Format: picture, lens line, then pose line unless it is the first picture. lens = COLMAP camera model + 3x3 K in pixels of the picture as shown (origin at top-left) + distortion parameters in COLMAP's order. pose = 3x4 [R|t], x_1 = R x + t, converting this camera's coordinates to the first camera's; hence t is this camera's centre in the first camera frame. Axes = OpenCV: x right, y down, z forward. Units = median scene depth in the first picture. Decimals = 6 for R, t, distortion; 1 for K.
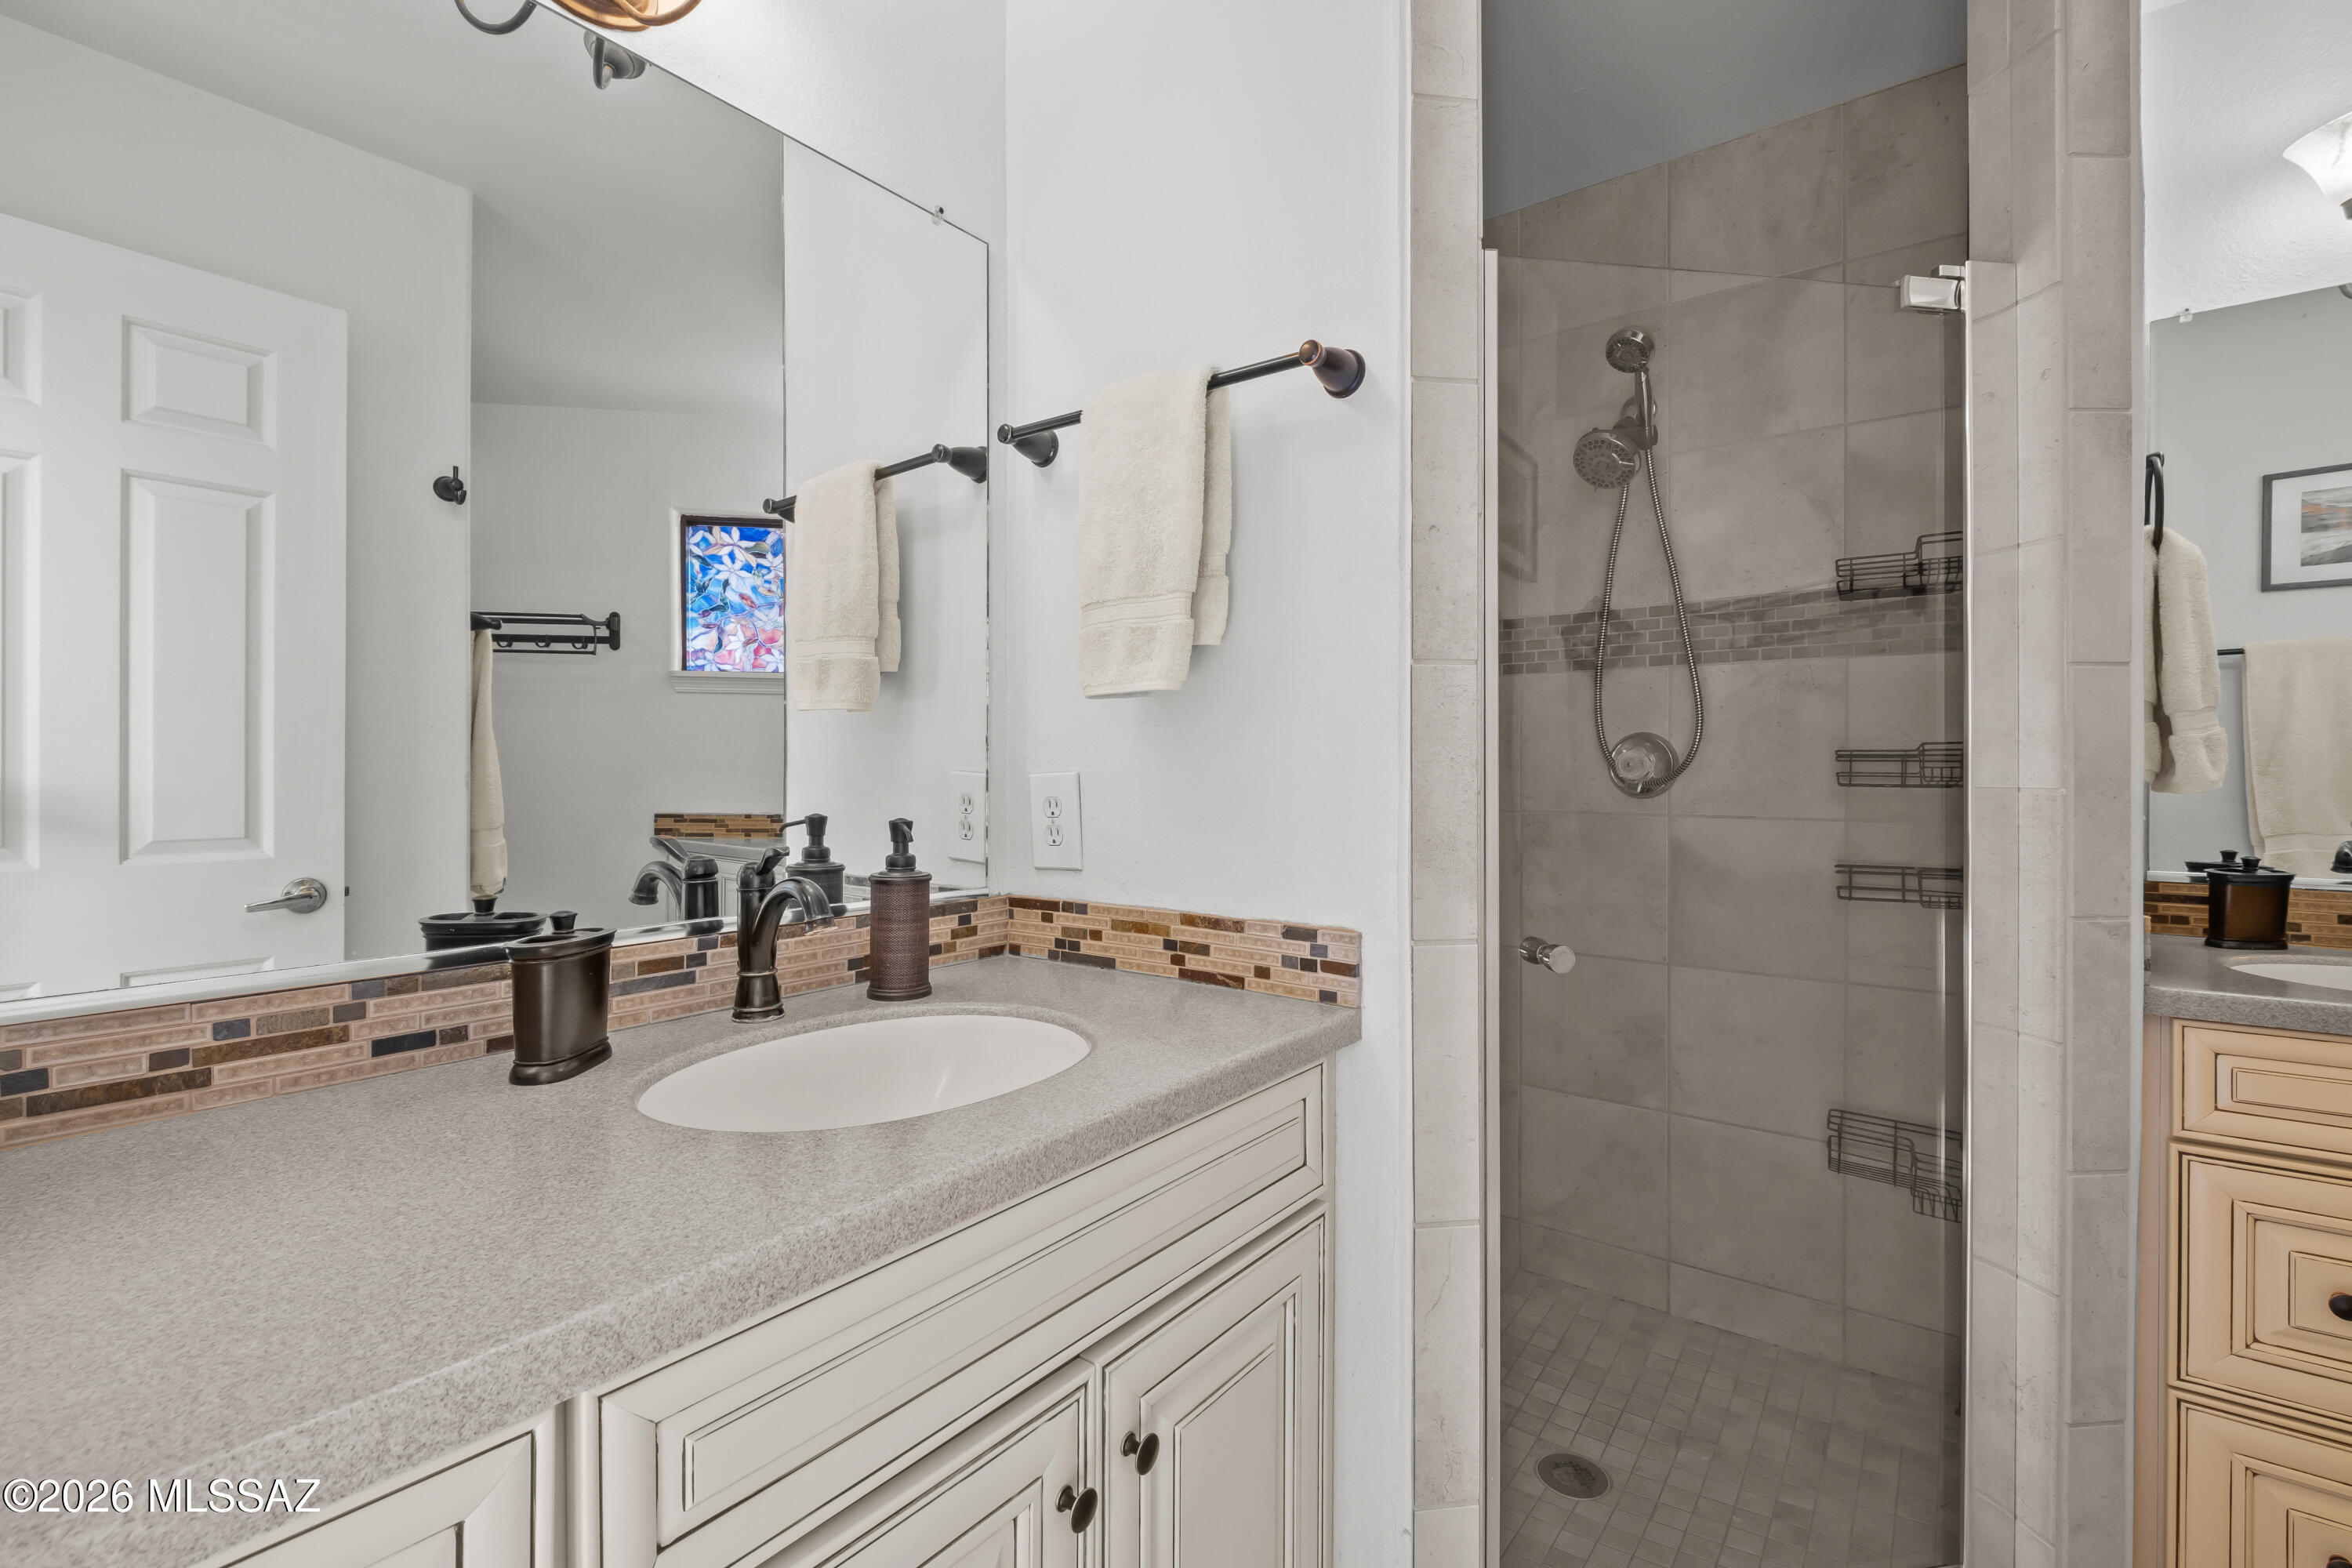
lens RADIAL K [[1034.1, 0, 1170.3], [0, 1034.1, 775.8], [0, 0, 1]] dist [0.000874, -0.004116]
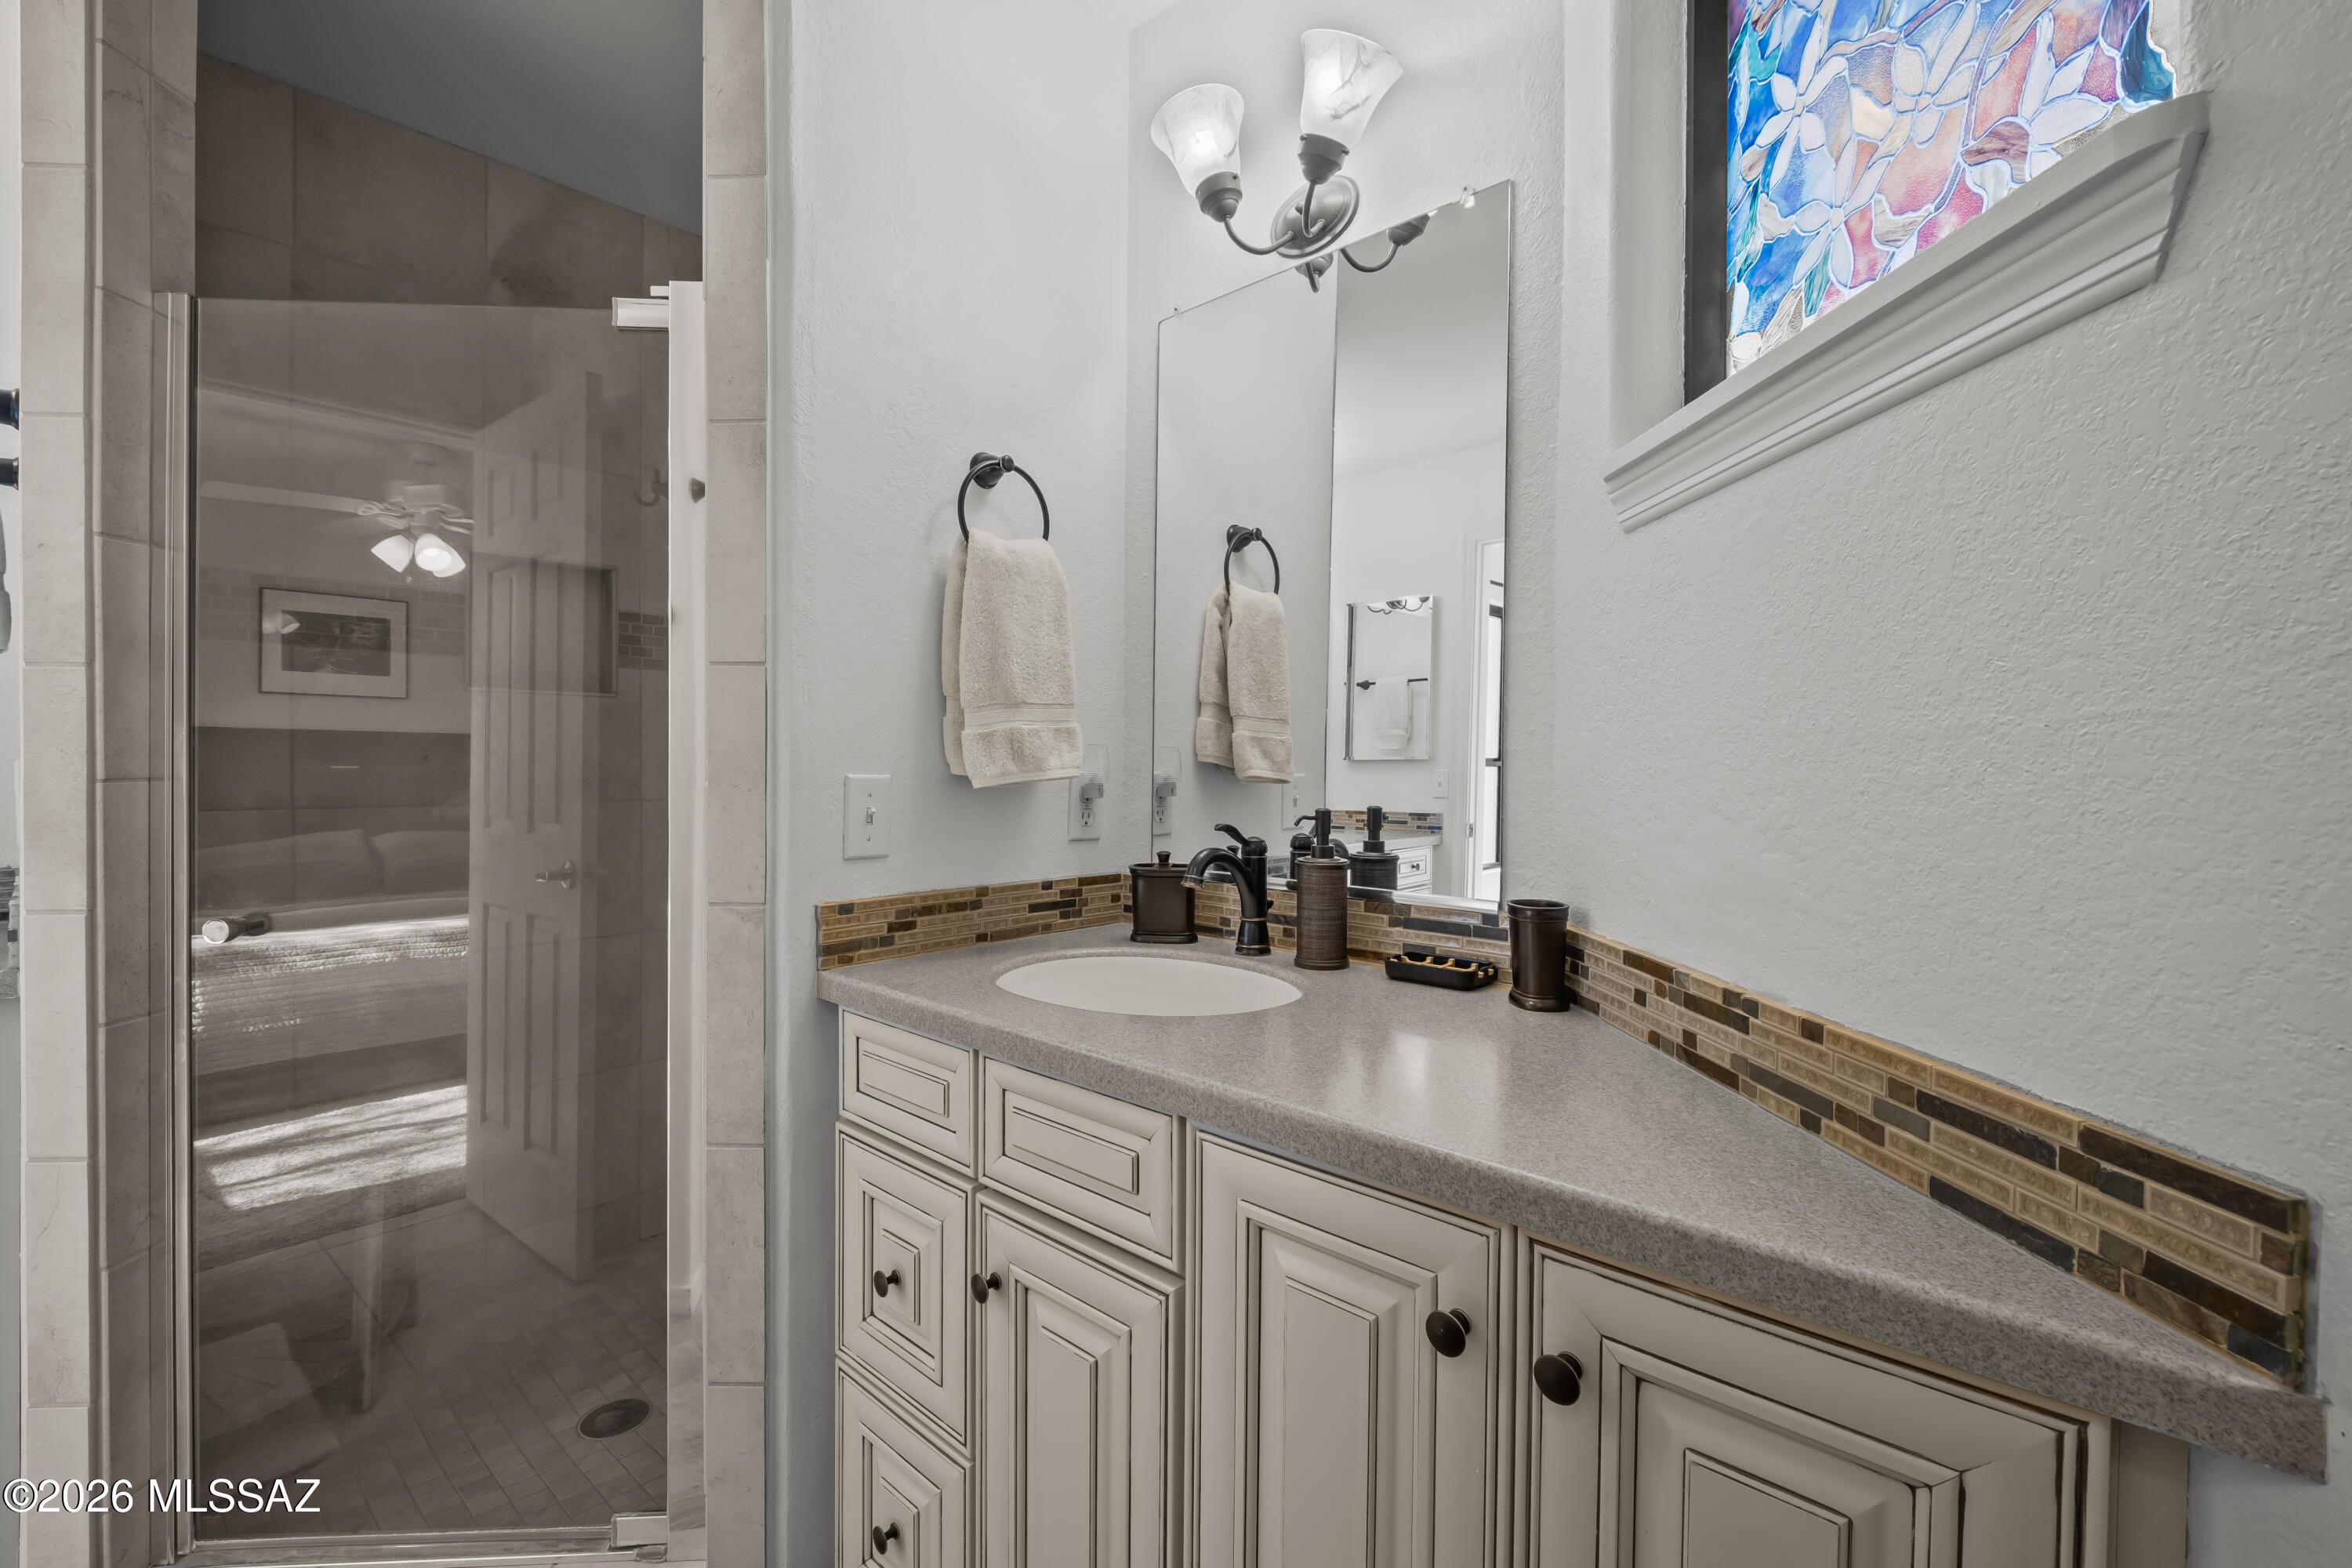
lens RADIAL K [[1034.1, 0, 1178.3], [0, 1034.1, 782.7], [0, 0, 1]] dist [0.000874, -0.004116]
pose [[0.996189, 0.006722, -0.086962, 1.444085], [-0.006210, 0.999962, 0.006154, 0.004456], [0.087000, -0.005591, 0.996193, -0.011650]]
